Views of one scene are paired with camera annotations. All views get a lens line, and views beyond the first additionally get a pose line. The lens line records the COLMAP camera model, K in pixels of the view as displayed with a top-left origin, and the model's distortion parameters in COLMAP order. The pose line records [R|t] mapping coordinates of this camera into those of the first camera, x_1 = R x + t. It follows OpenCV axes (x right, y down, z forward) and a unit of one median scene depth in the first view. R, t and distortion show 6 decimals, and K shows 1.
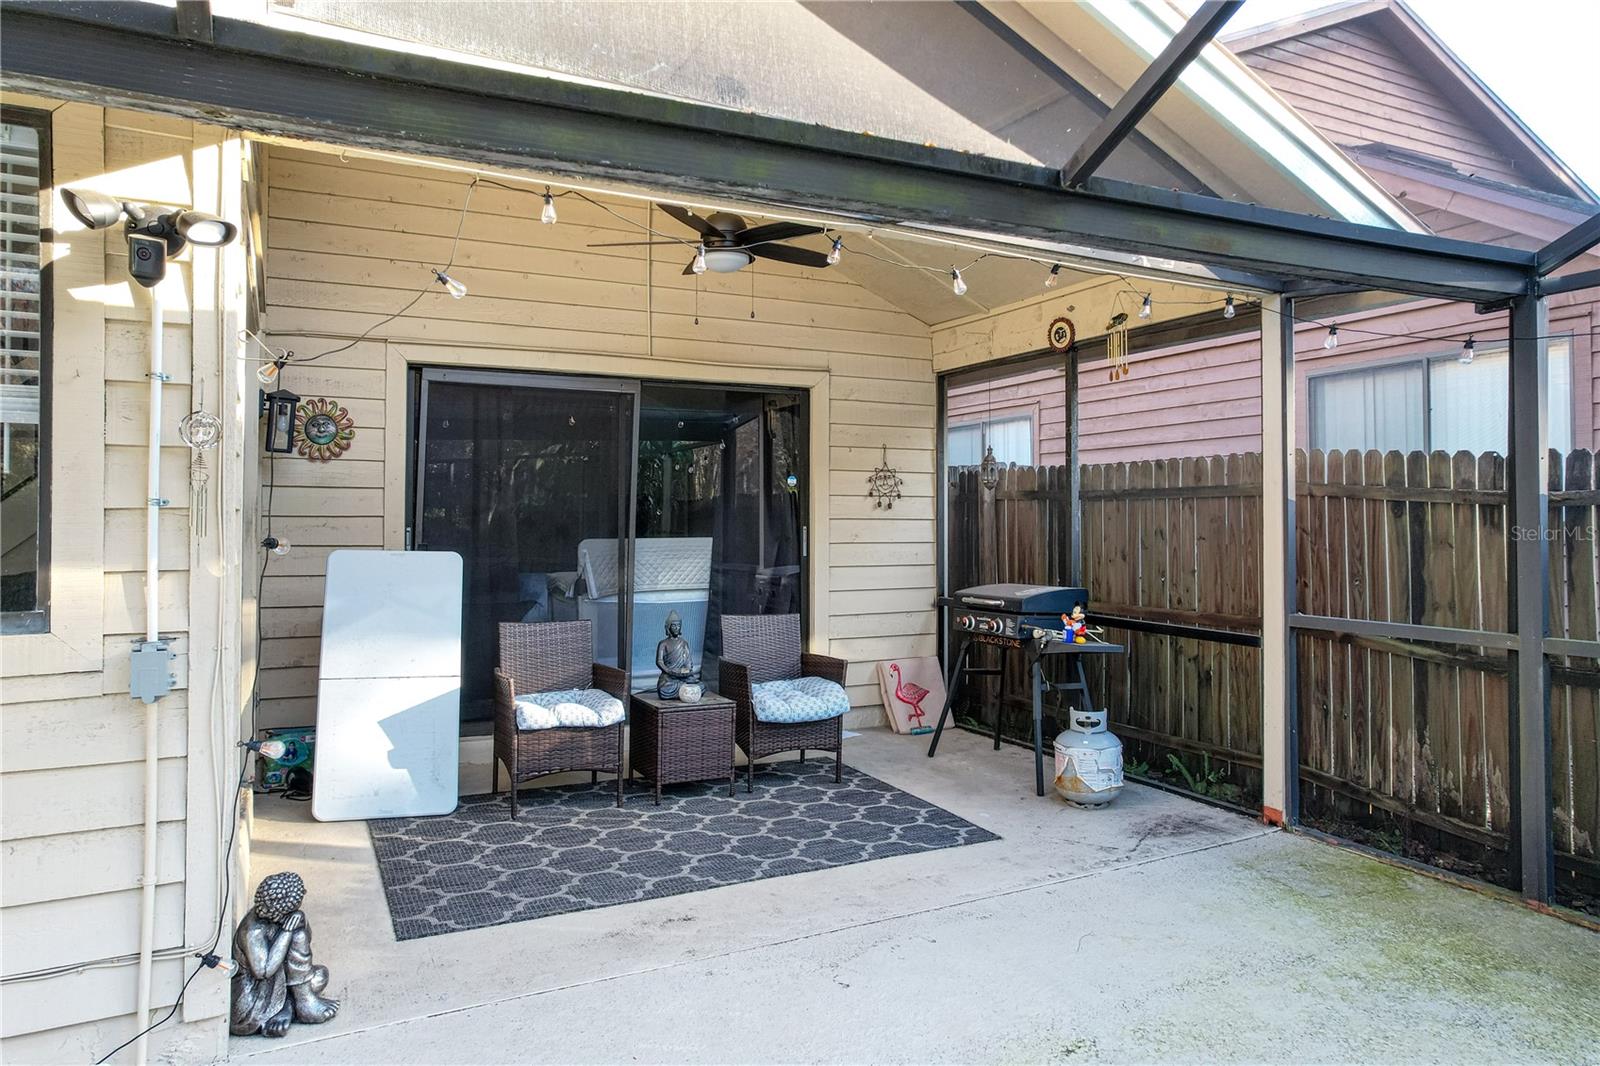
lens RADIAL K [[1024.5, 0, 797.8], [0, 1024.5, 515.8], [0, 0, 1]] dist [-0.007643, -0.000059]
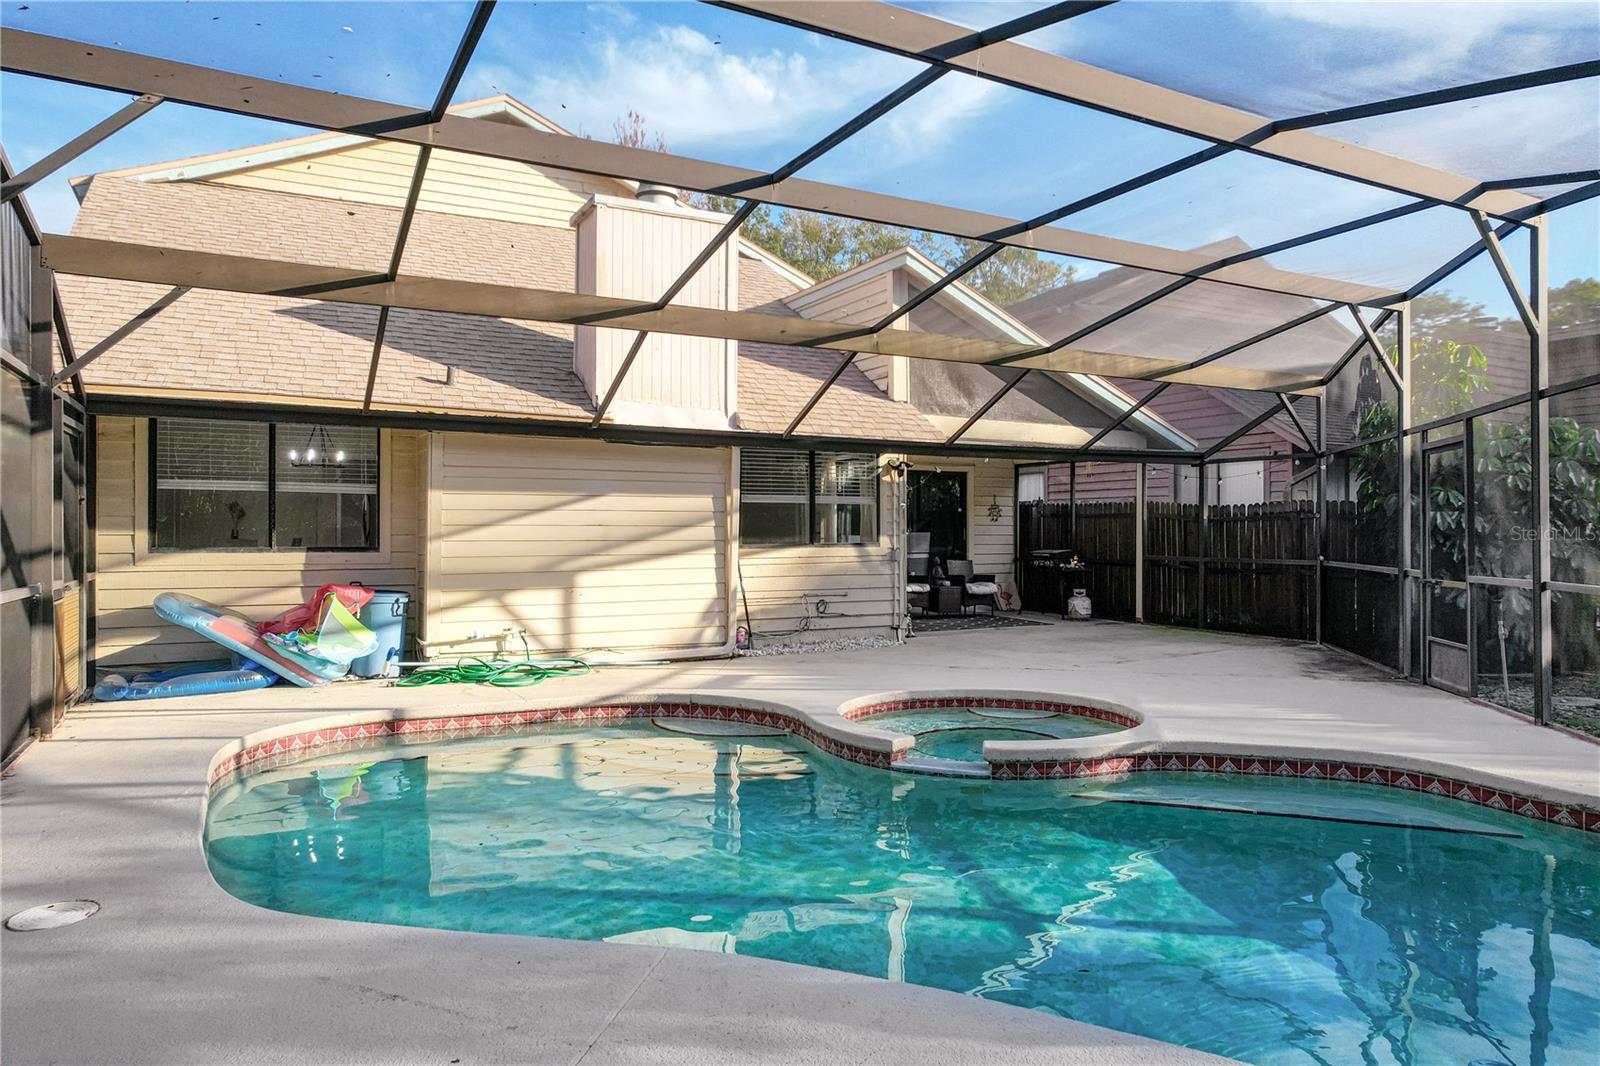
lens RADIAL K [[1024.5, 0, 801.1], [0, 1024.5, 540.8], [0, 0, 1]] dist [-0.007643, -0.000059]
pose [[0.999343, 0.000940, 0.036221, -0.597896], [-0.001506, 0.999877, 0.015600, 0.003911], [-0.036202, -0.015644, 0.999222, -1.833998]]
